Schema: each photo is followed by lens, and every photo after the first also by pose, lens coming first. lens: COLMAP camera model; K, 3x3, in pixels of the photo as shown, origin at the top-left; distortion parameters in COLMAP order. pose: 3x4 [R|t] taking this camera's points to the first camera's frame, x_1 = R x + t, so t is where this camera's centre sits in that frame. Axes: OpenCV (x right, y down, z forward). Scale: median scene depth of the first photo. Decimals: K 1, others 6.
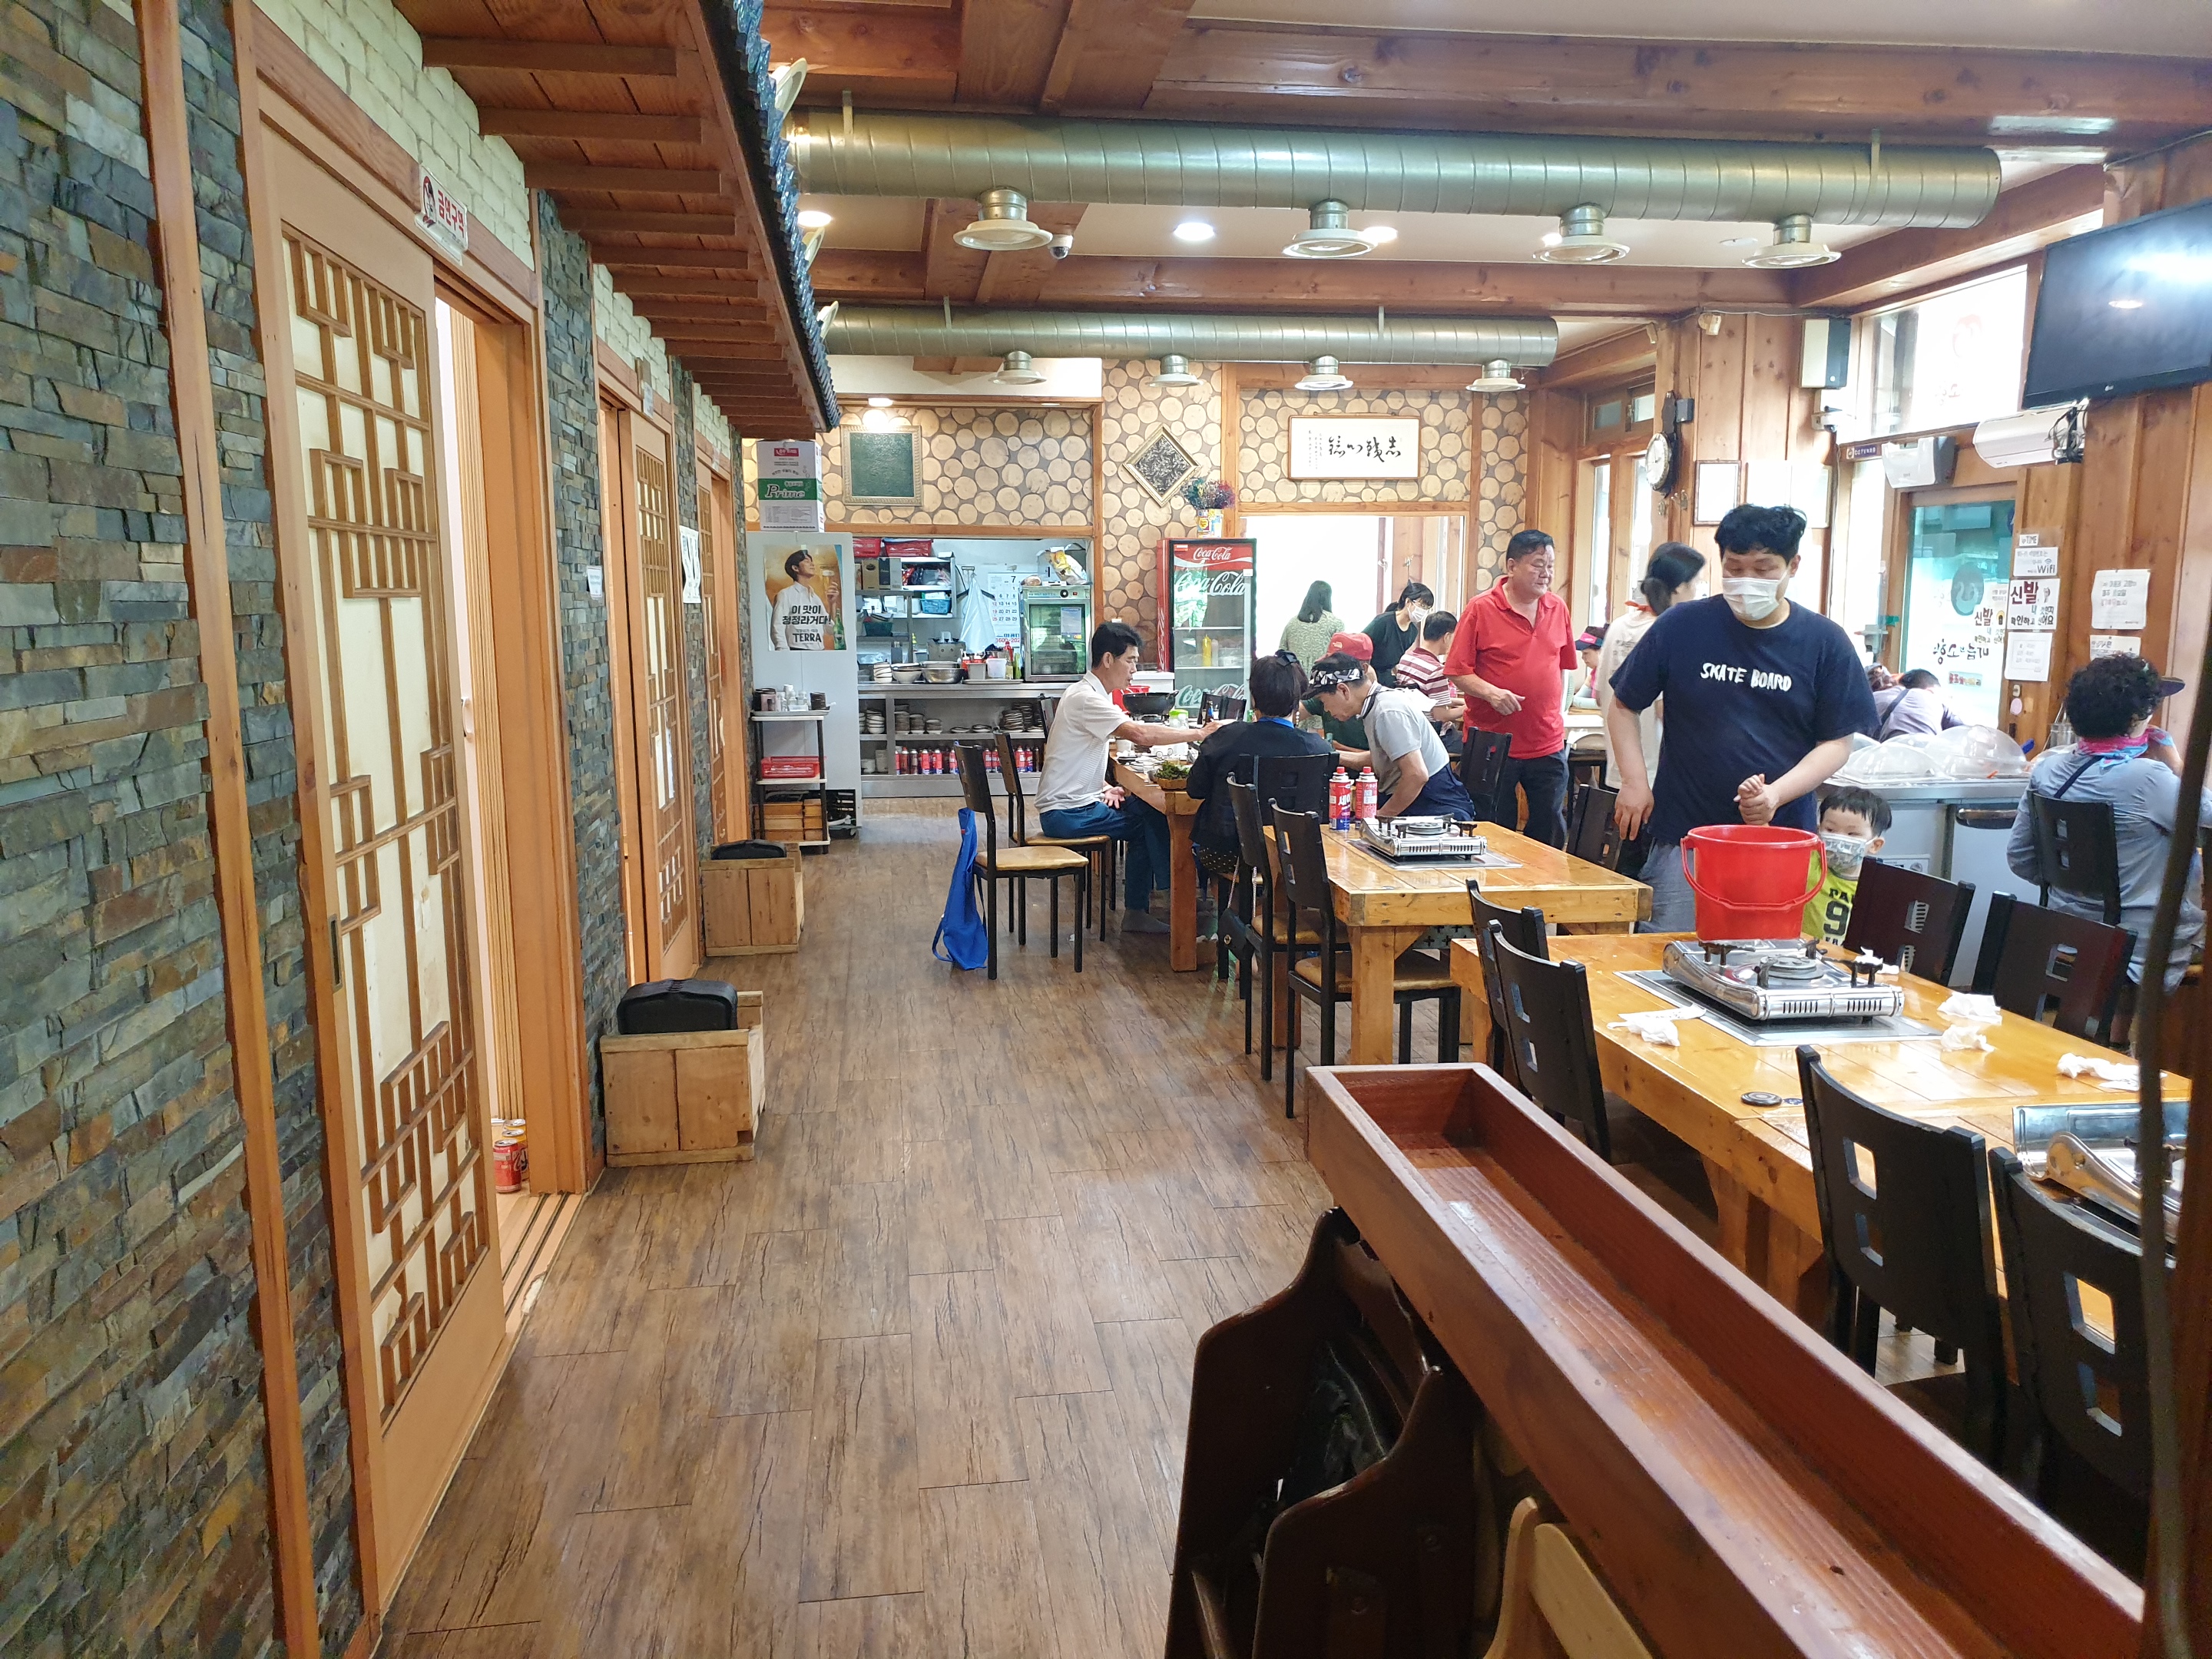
lens RADIAL K [[1682.4, 0, 1118.8], [0, 1682.4, 848.5], [0, 0, 1]] dist [0.037525, -0.035968]
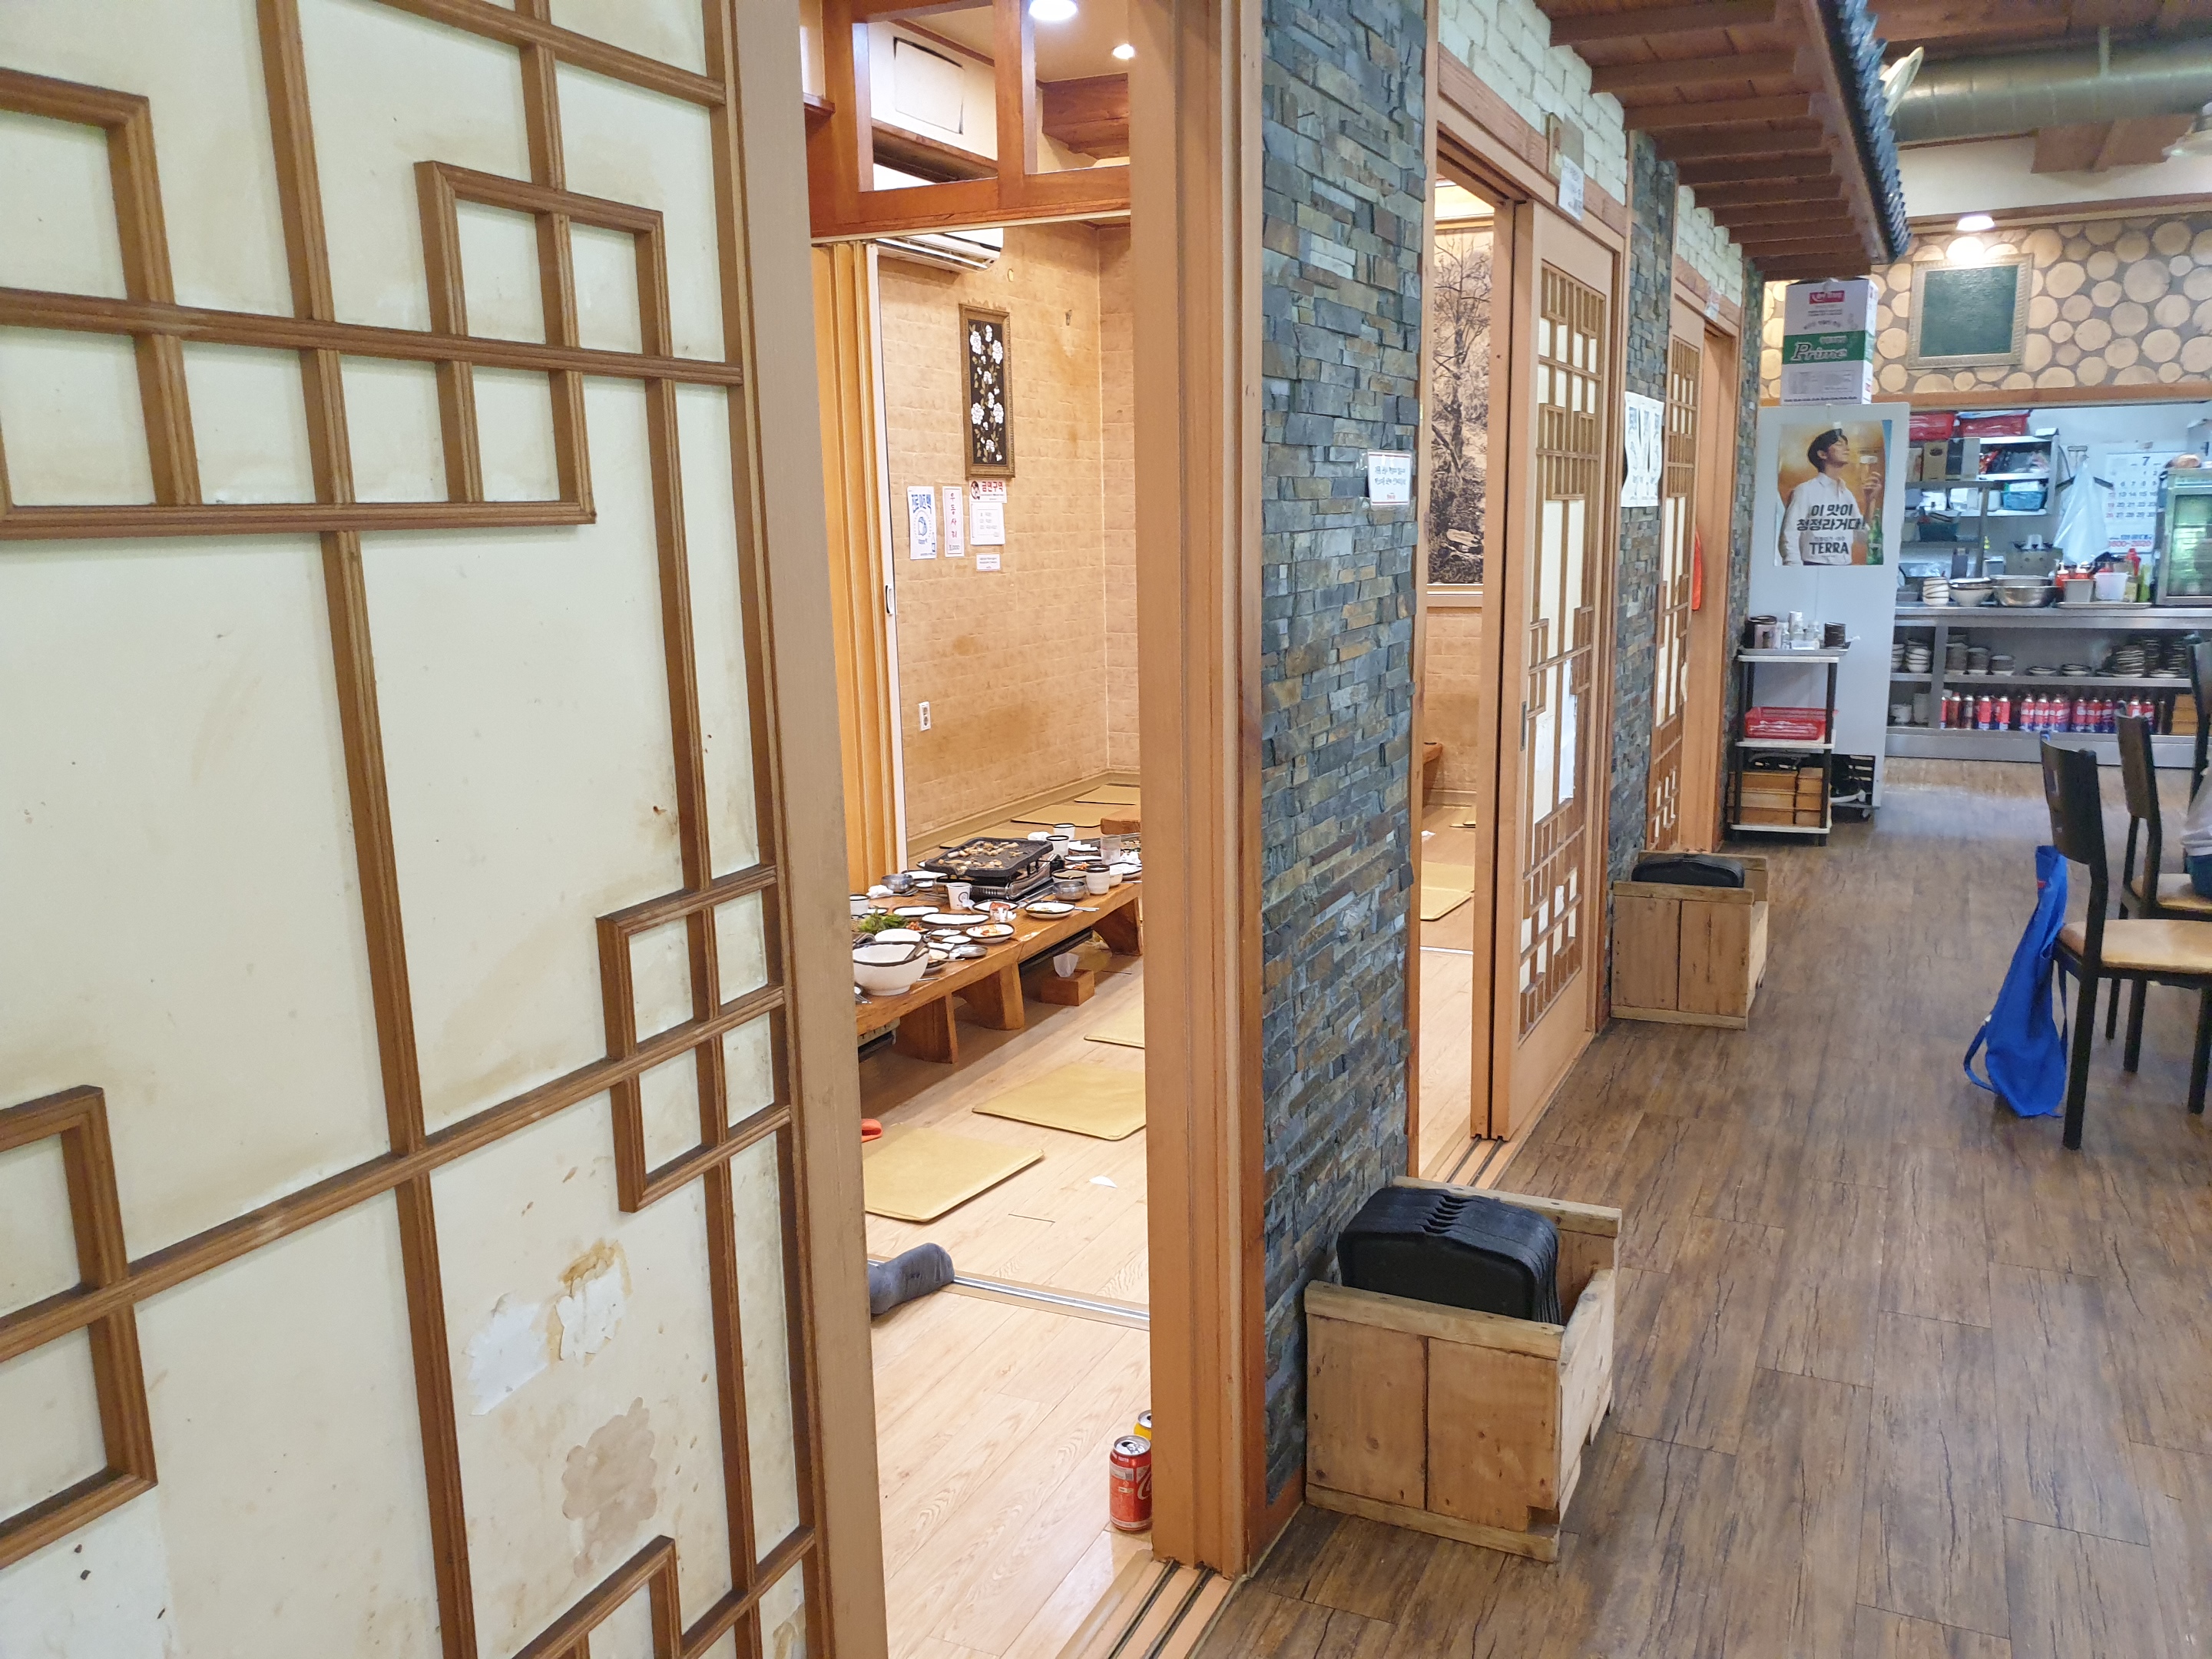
lens RADIAL K [[1682.4, 0, 1145.4], [0, 1682.4, 873.3], [0, 0, 1]] dist [0.037525, -0.035968]
pose [[0.840516, 0.105928, -0.531330, -0.030408], [-0.067001, 0.993495, 0.092078, -0.036506], [0.537628, -0.041793, 0.842146, 0.235913]]
